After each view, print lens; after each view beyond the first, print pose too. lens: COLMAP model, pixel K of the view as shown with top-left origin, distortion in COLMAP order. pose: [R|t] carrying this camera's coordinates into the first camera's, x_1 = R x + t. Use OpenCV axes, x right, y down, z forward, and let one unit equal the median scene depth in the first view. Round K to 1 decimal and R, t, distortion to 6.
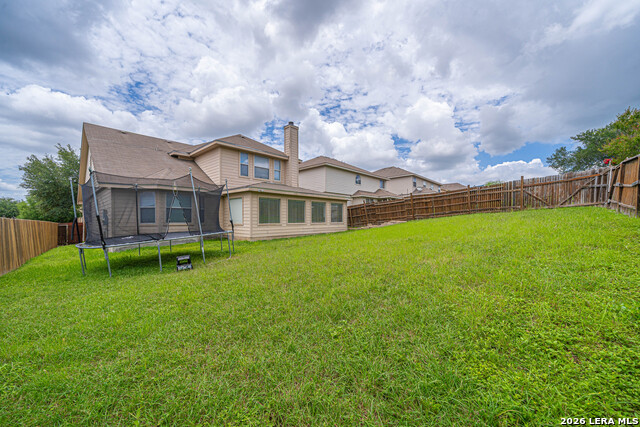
lens RADIAL K [[241.2, 0, 311.9], [0, 241.2, 218.4], [0, 0, 1]] dist [-0.000868, -0.000003]
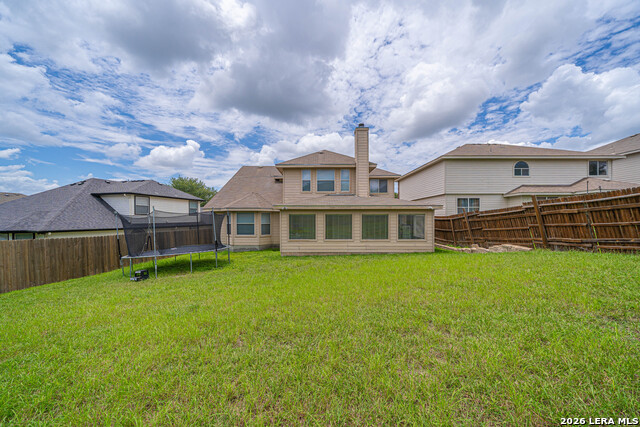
lens RADIAL K [[217.7, 0, 320.3], [0, 217.7, 221.3], [0, 0, 1]] dist [-0.001050, -0.000168]
pose [[0.689420, 0.018081, -0.724137, 0.370241], [0.002099, 0.999634, 0.026958, -0.054810], [0.724359, -0.020105, 0.689130, 0.302101]]
